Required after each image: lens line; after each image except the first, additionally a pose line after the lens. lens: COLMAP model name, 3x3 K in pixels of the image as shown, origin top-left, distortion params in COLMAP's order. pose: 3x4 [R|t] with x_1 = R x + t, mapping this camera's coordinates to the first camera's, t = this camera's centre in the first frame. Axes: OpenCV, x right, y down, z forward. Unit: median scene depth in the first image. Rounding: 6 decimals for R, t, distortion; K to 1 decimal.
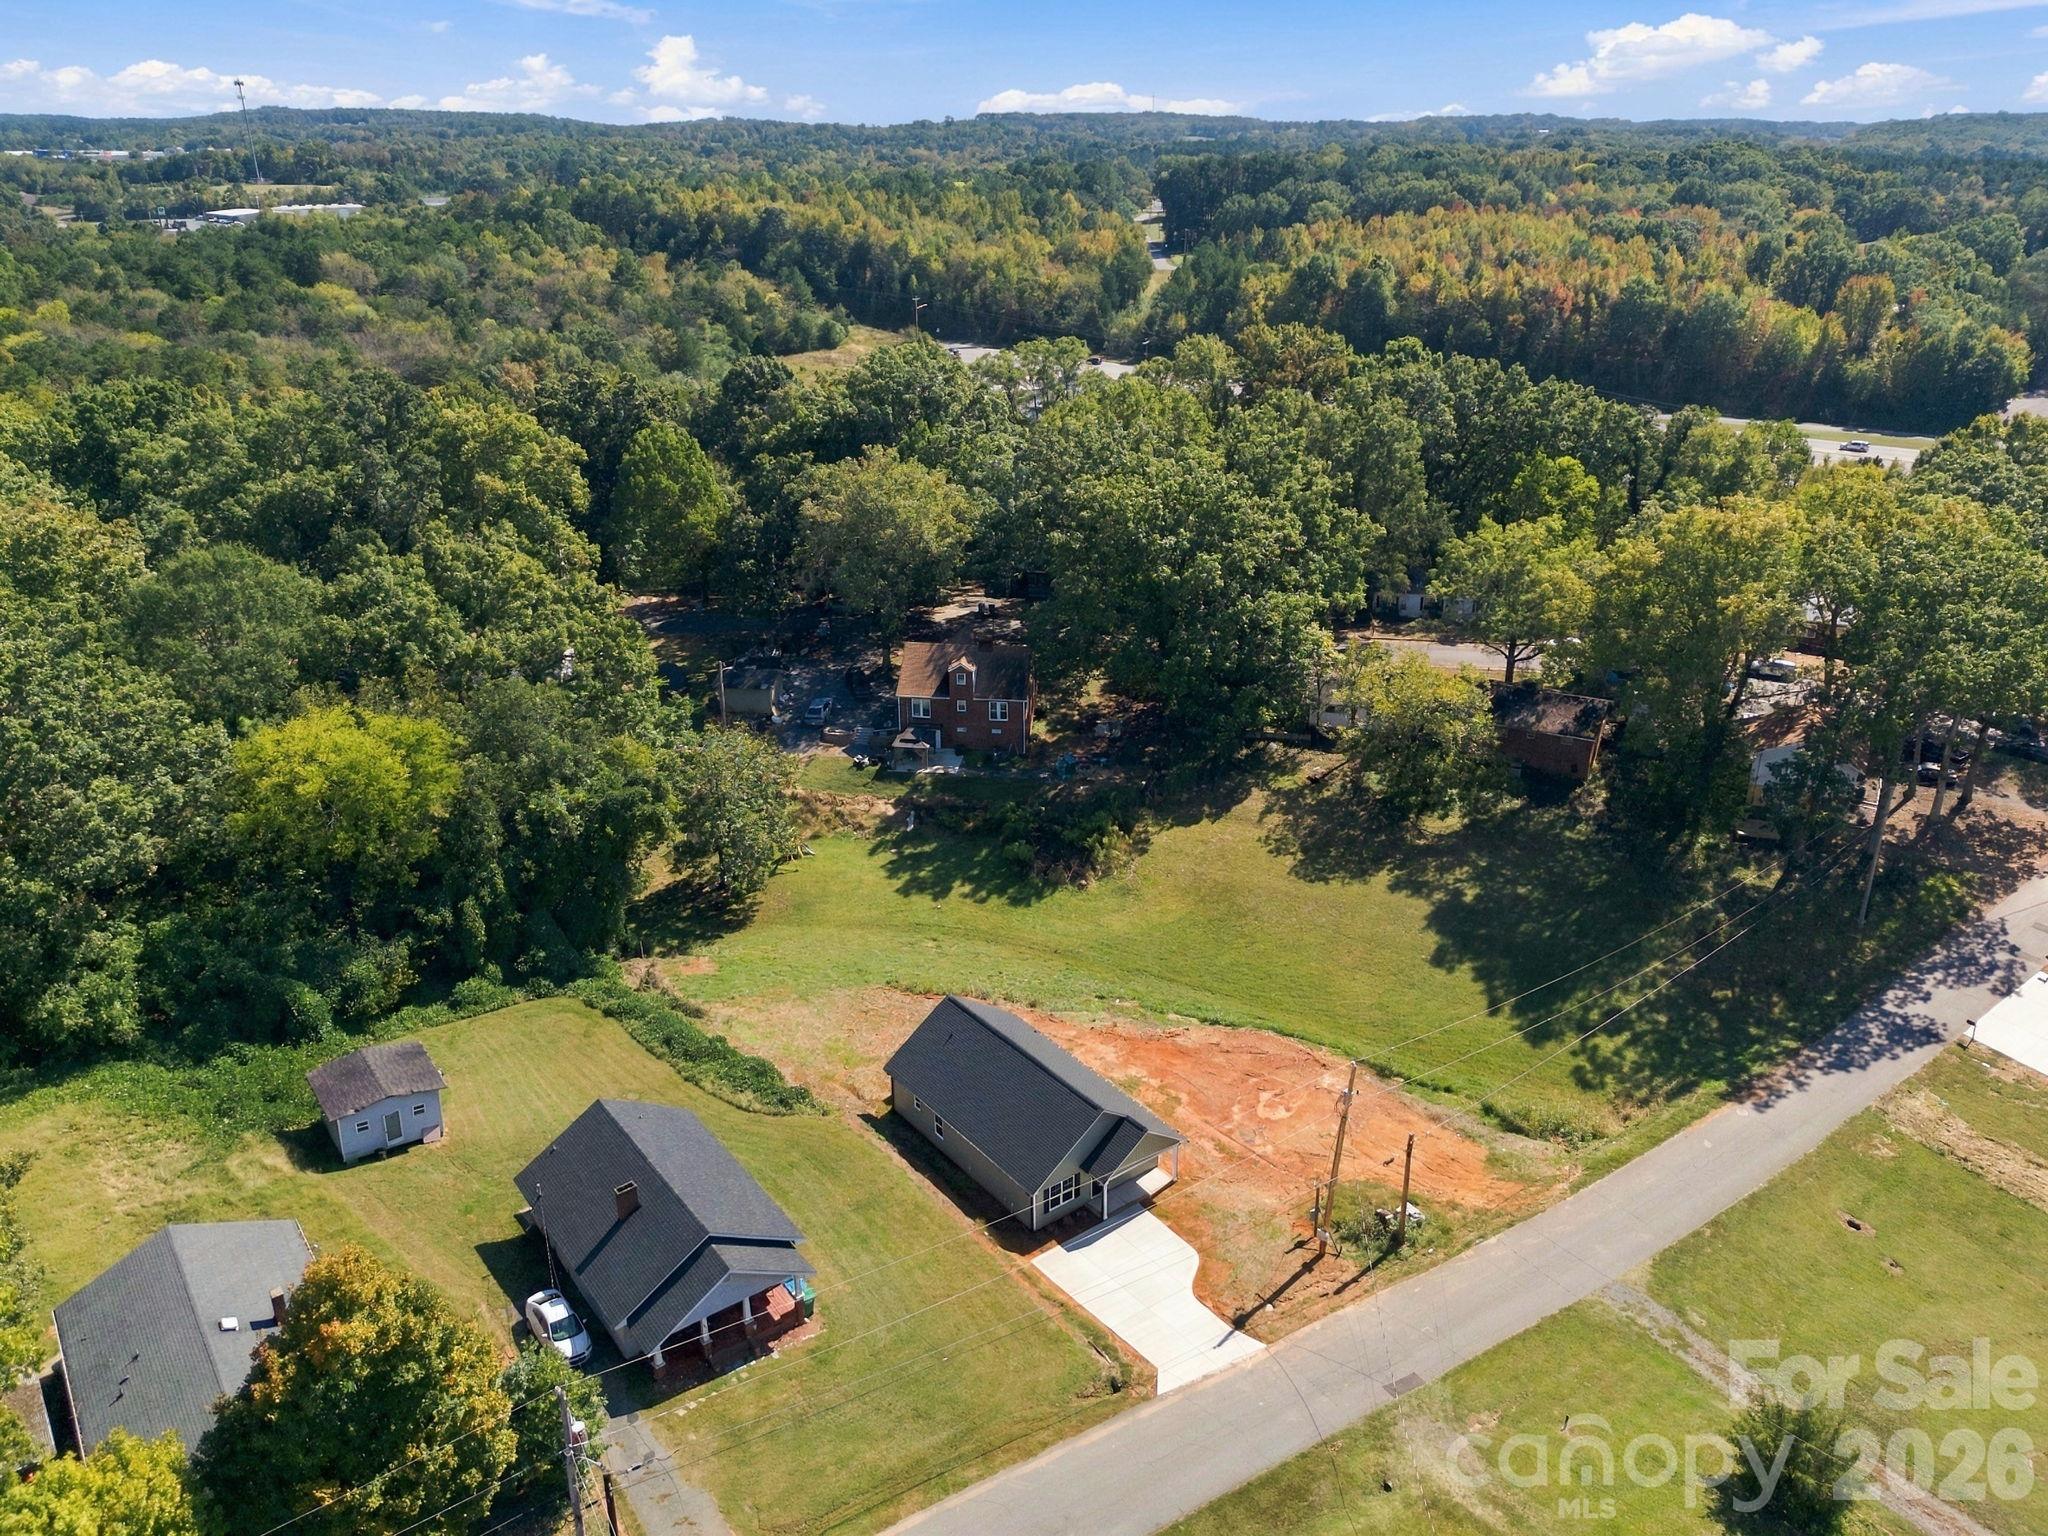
lens RADIAL K [[1493.7, 0, 1025.8], [0, 1493.7, 781.4], [0, 0, 1]] dist [0.083498, -0.079028]
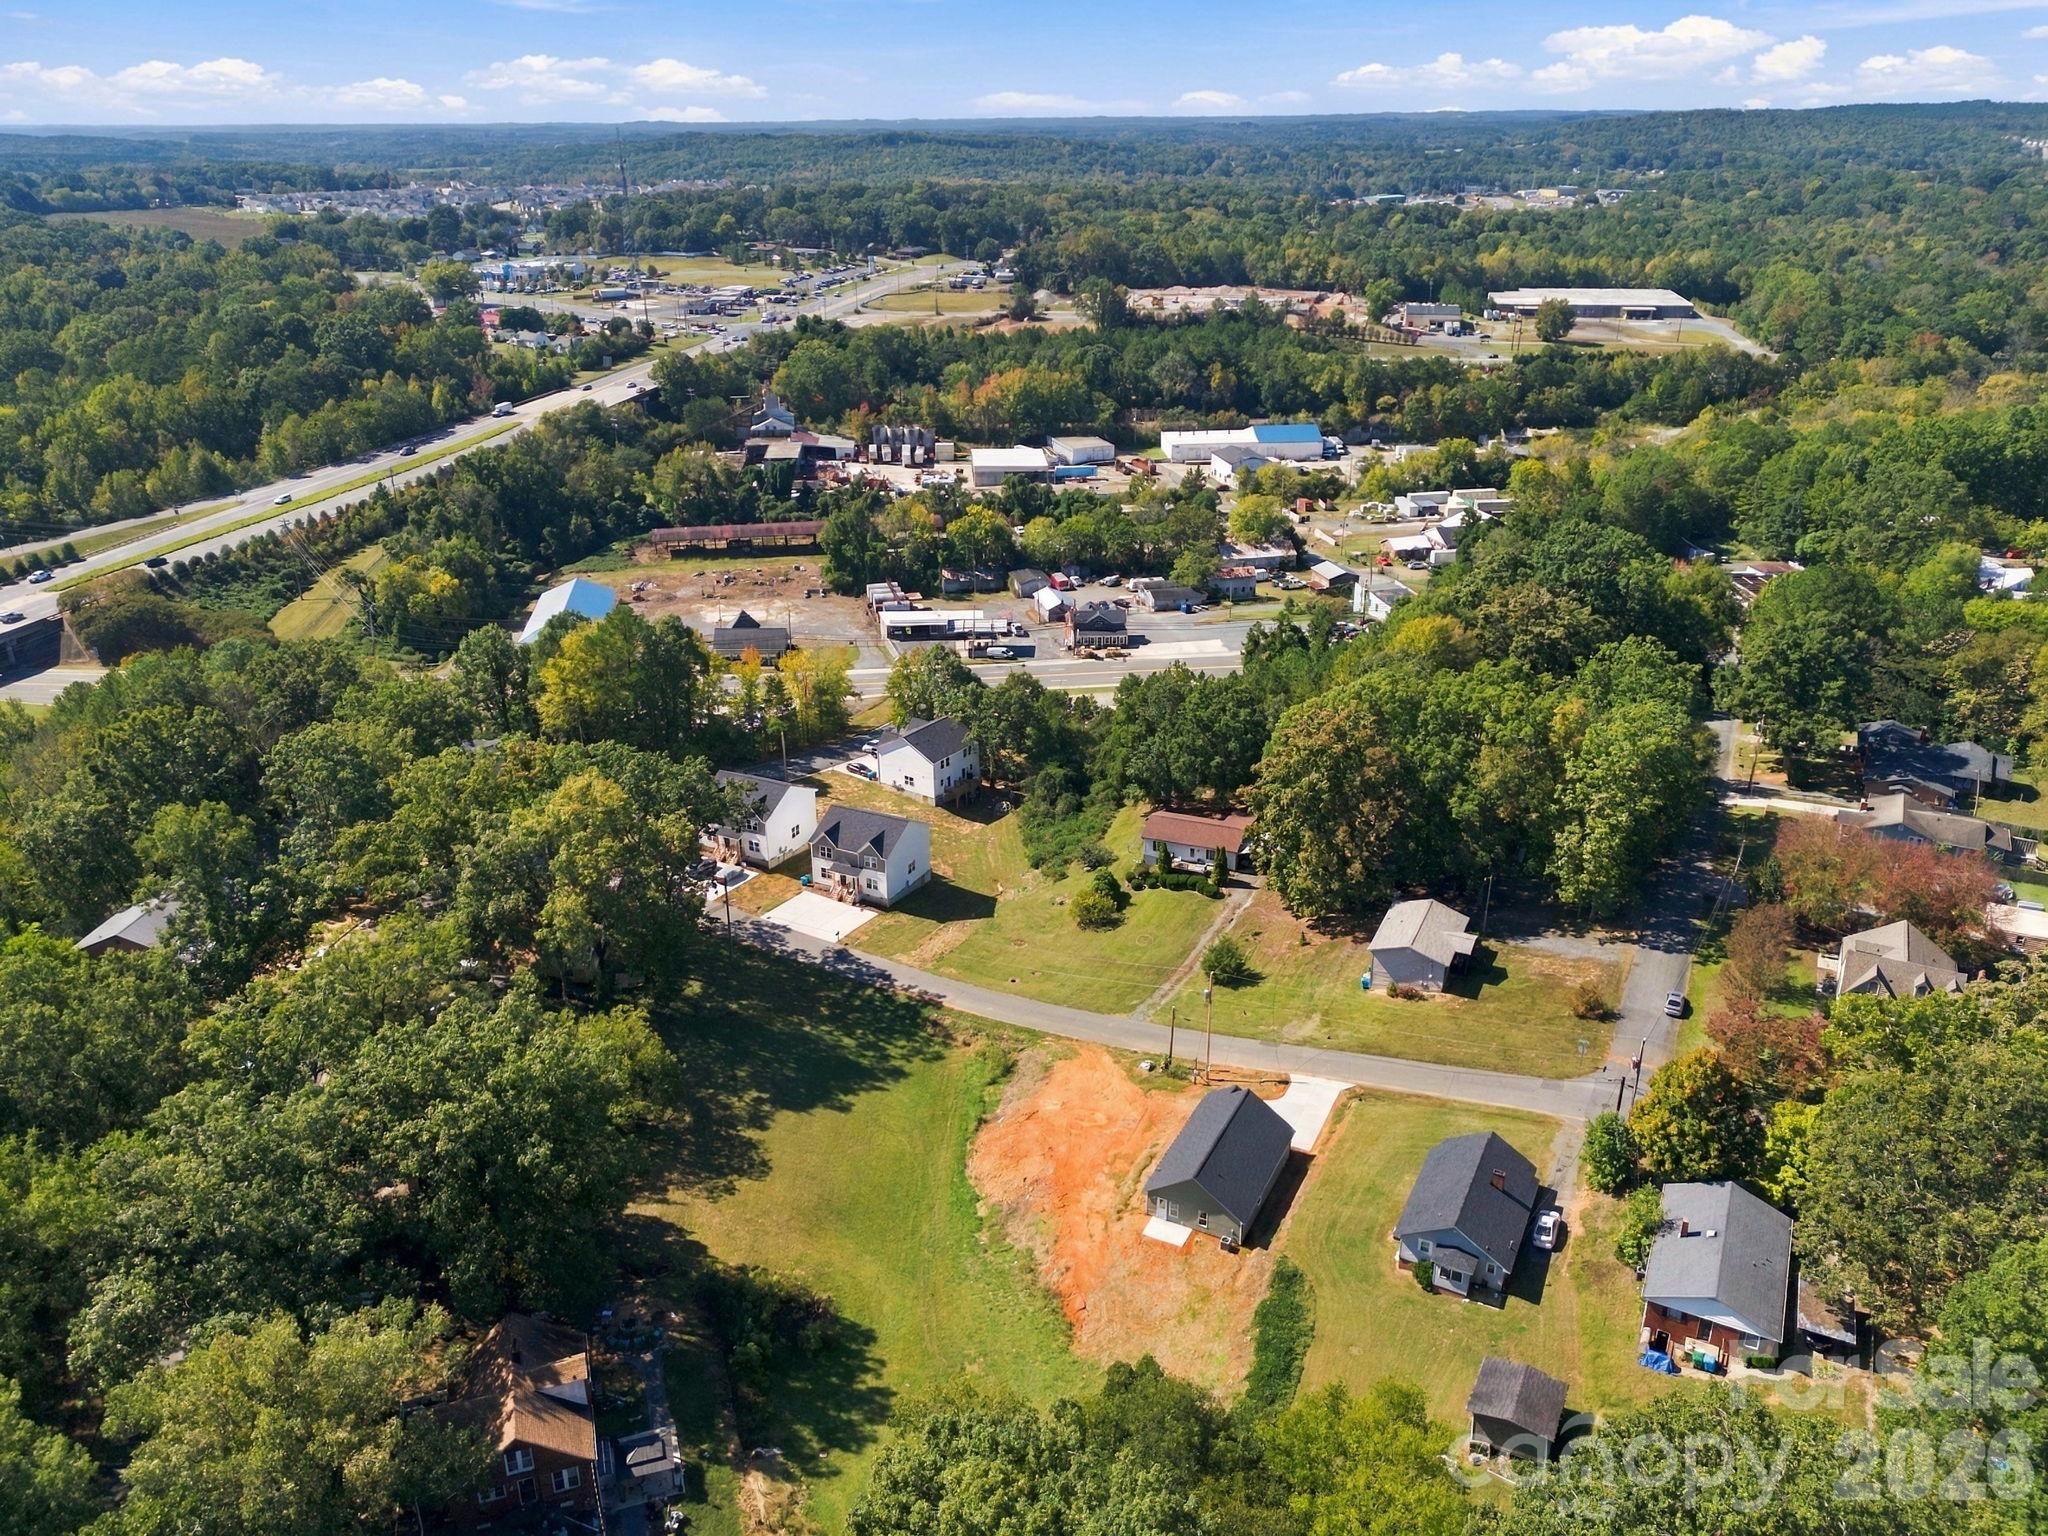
lens RADIAL K [[1493.7, 0, 1025.8], [0, 1493.7, 781.4], [0, 0, 1]] dist [0.083498, -0.079028]
pose [[-0.433499, -0.359913, 0.826161, -0.824193], [0.364985, 0.768097, 0.526131, -0.770336], [-0.823932, 0.529613, -0.201607, 0.962316]]
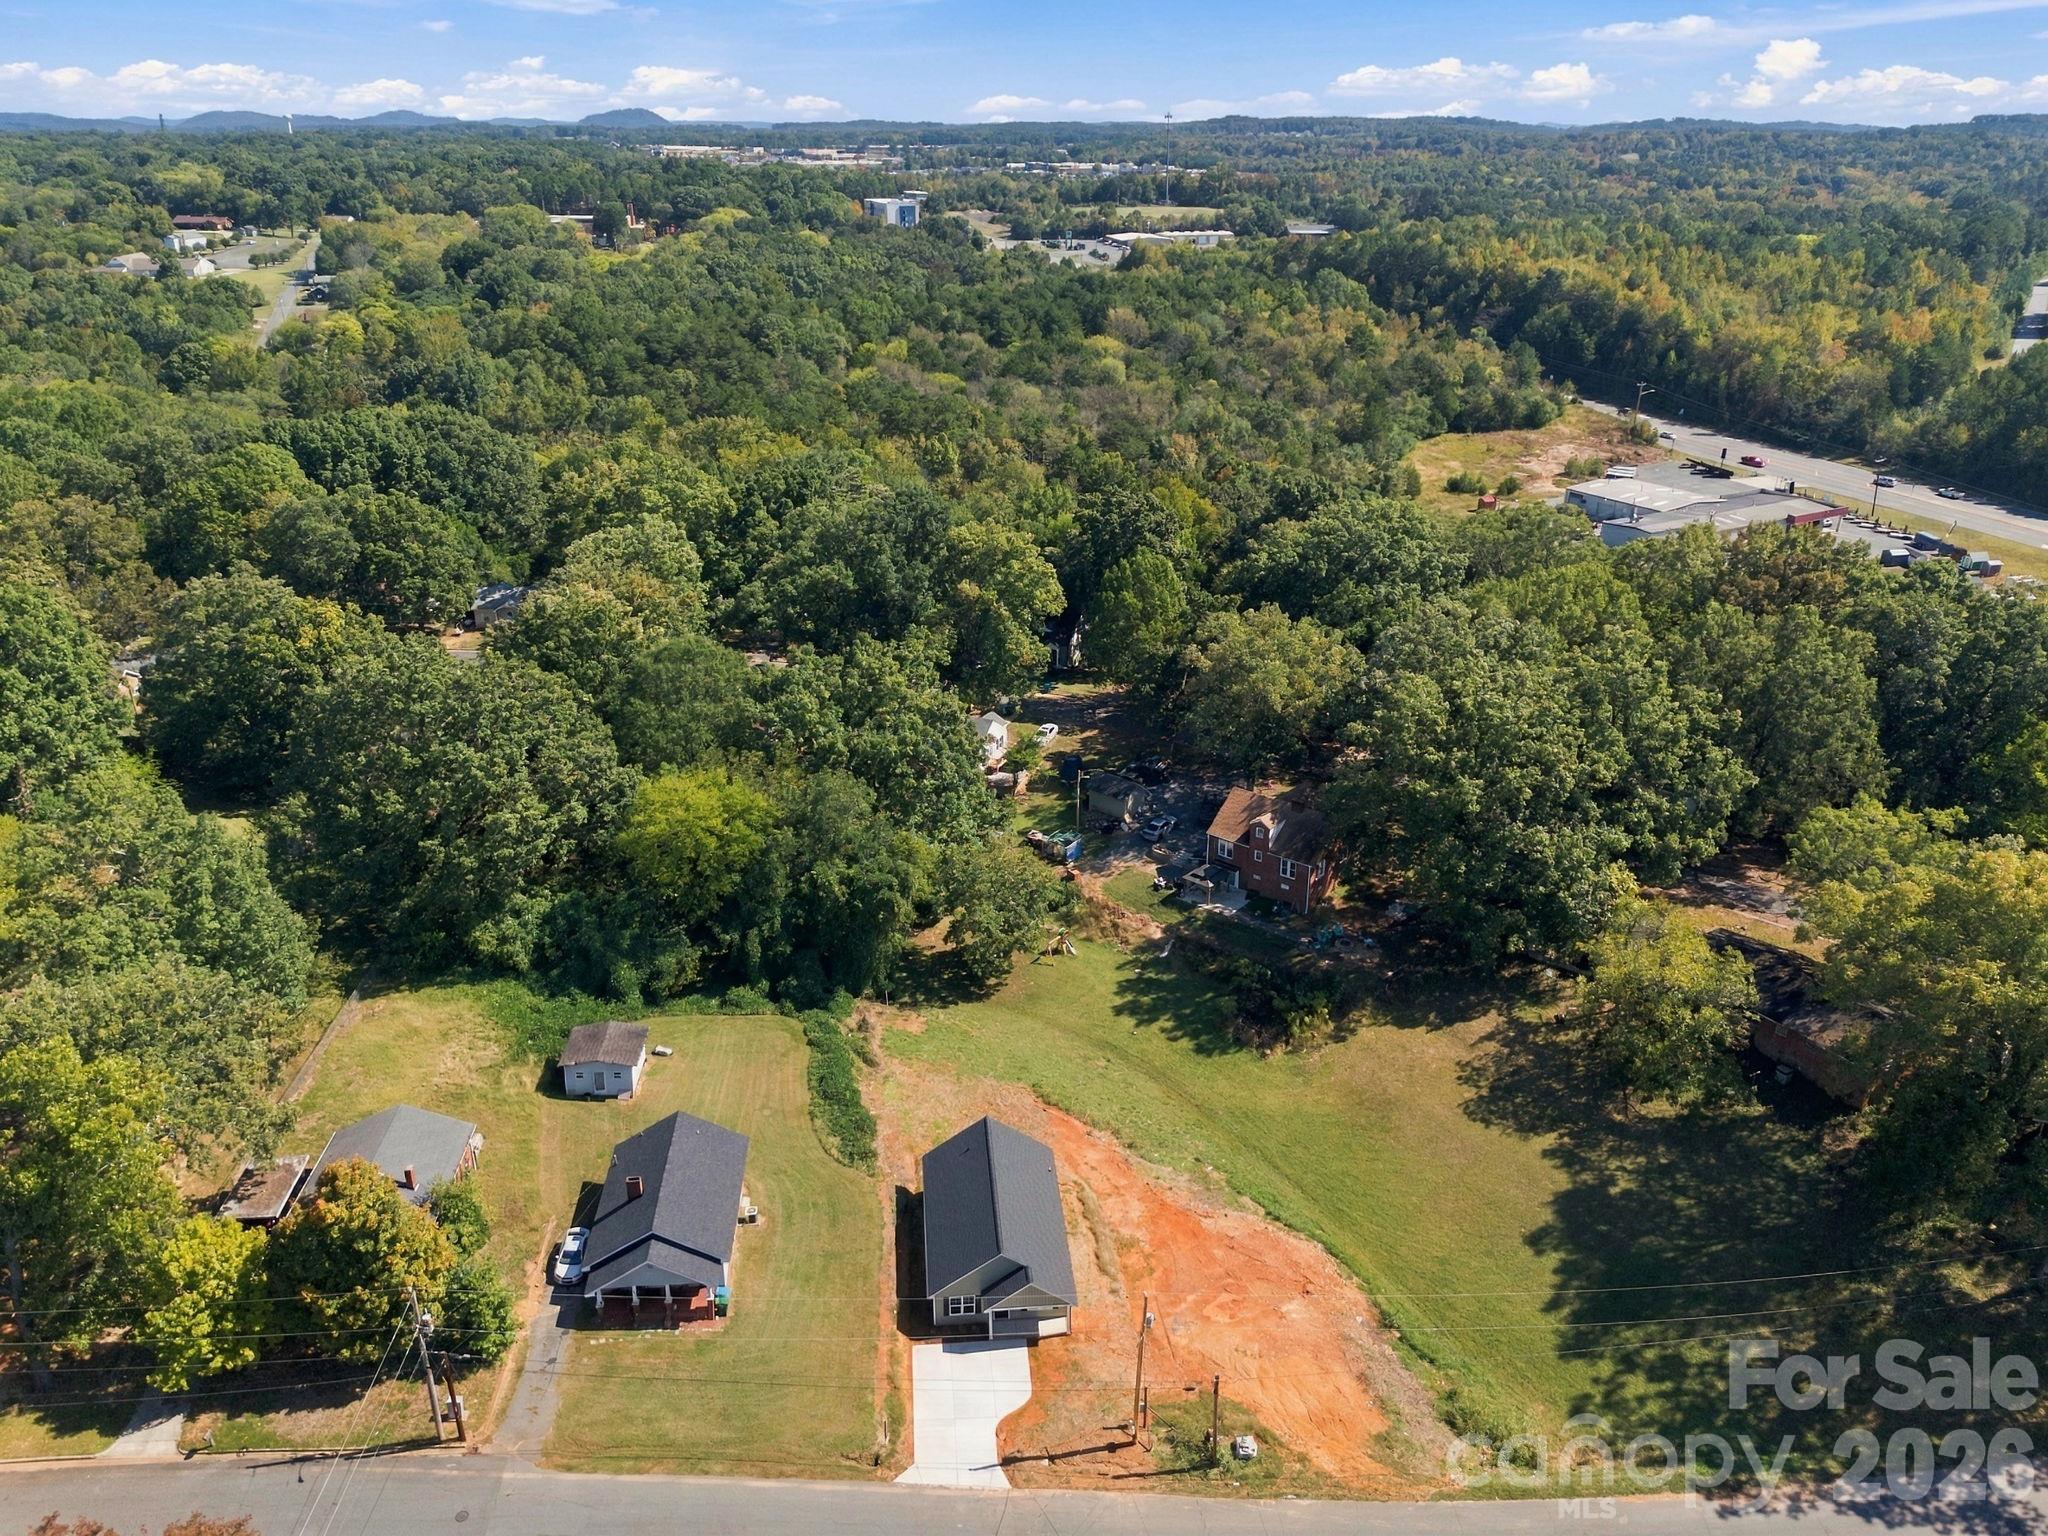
lens RADIAL K [[1493.7, 0, 1025.8], [0, 1493.7, 781.4], [0, 0, 1]] dist [0.083498, -0.079028]
pose [[0.846919, 0.217582, -0.485167, 0.401582], [-0.216541, 0.974487, 0.059028, -0.159757], [0.485633, 0.055066, 0.872427, -0.053453]]
